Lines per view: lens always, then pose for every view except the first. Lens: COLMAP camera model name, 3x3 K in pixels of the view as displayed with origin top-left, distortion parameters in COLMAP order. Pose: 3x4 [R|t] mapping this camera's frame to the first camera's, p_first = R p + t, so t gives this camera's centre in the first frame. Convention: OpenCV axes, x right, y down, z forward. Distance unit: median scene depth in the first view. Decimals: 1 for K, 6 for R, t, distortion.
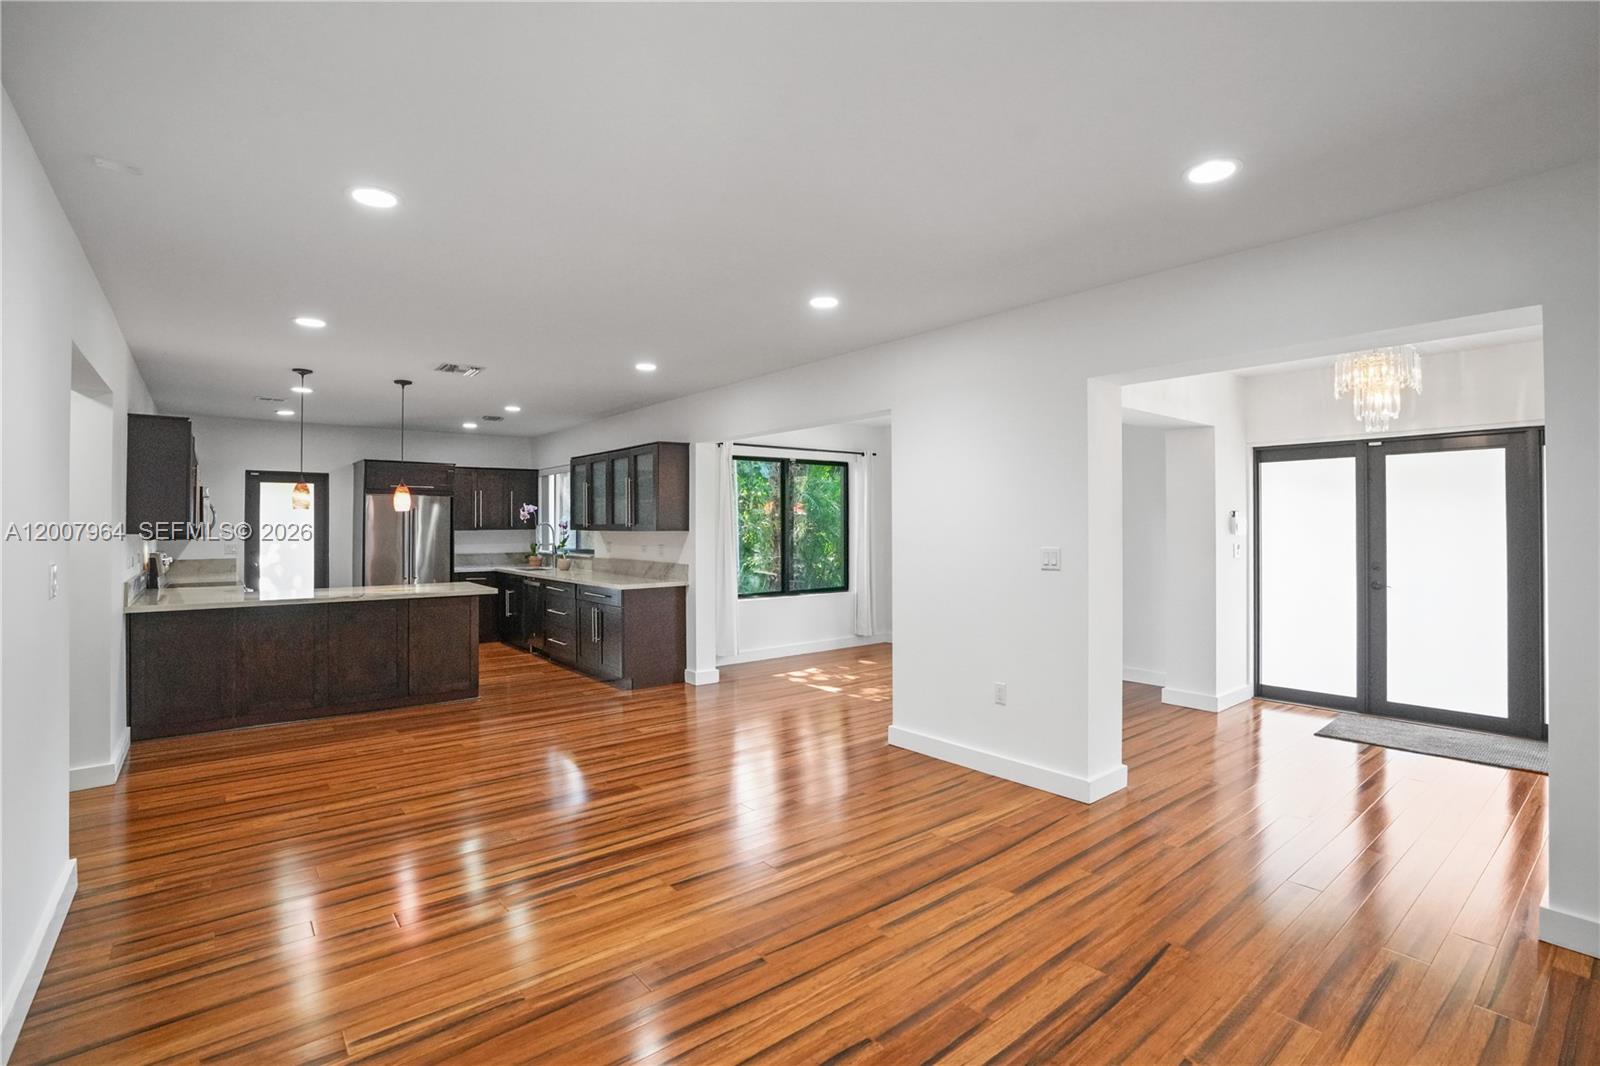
lens RADIAL K [[749.0, 0, 811.6], [0, 749.0, 523.6], [0, 0, 1]] dist [-0.065237, 0.023456]
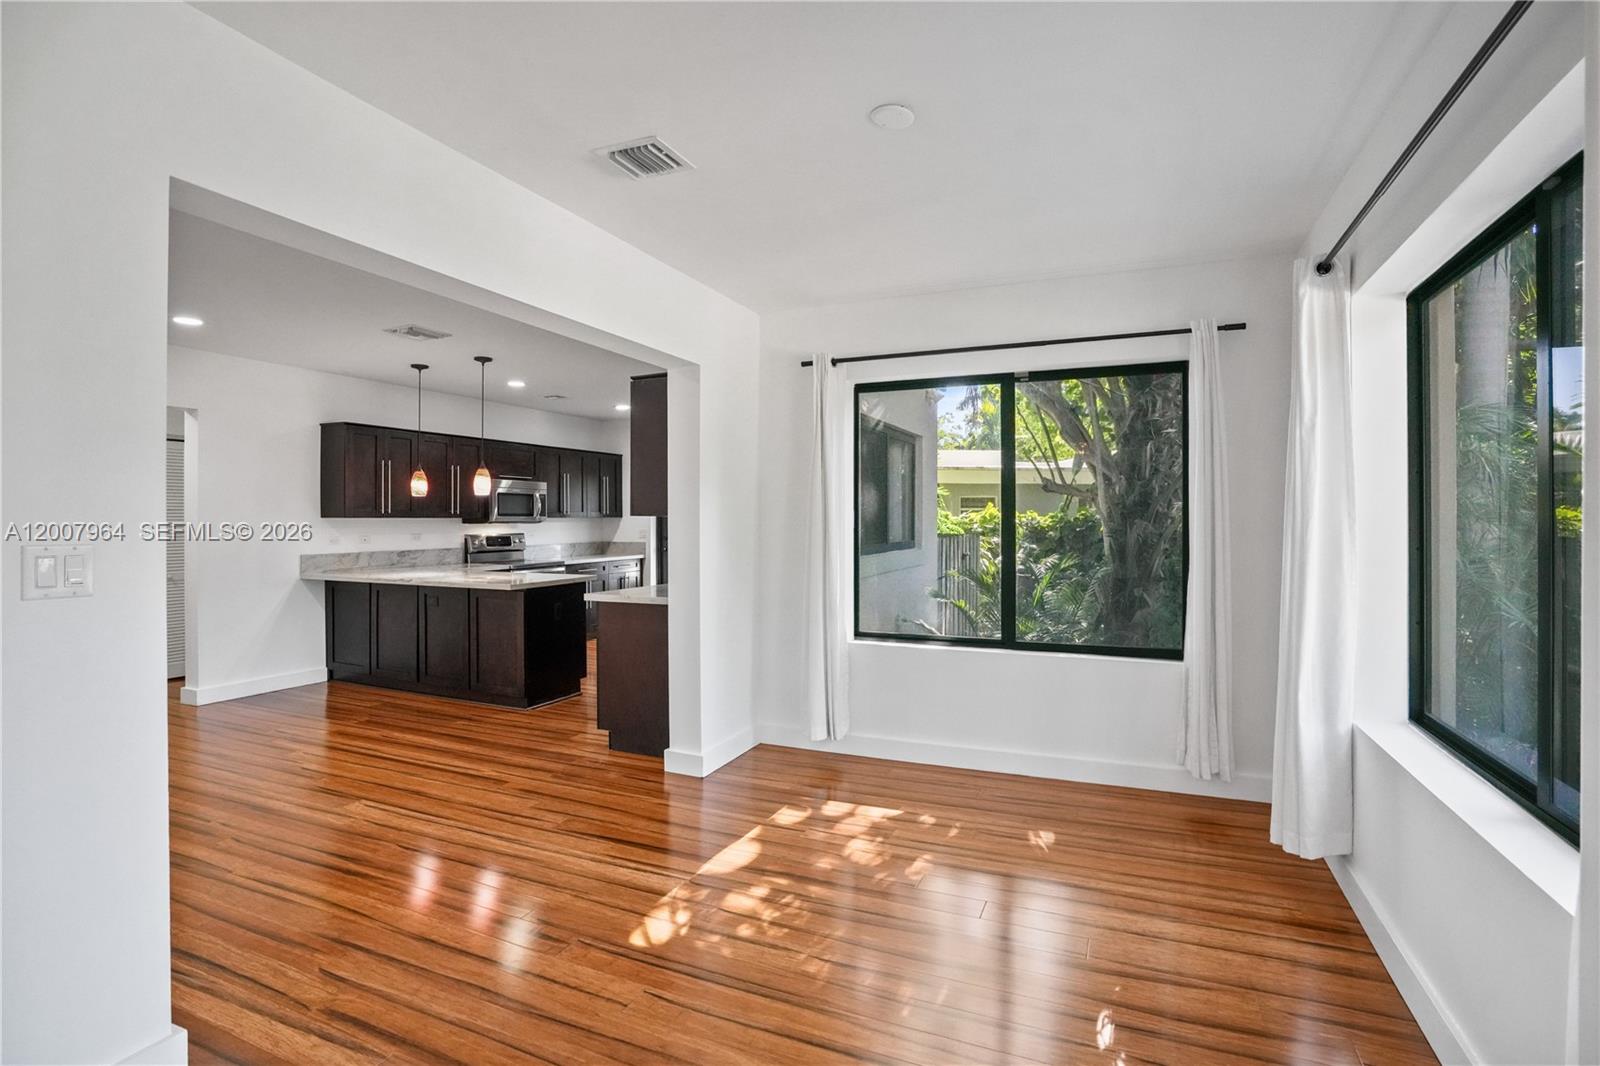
lens RADIAL K [[749.0, 0, 811.6], [0, 749.0, 523.6], [0, 0, 1]] dist [-0.065237, 0.023456]
pose [[0.460463, 0.008043, -0.887642, 0.338155], [0.002652, 0.999942, 0.010436, 0.006683], [0.887675, -0.007159, 0.460415, 0.641797]]
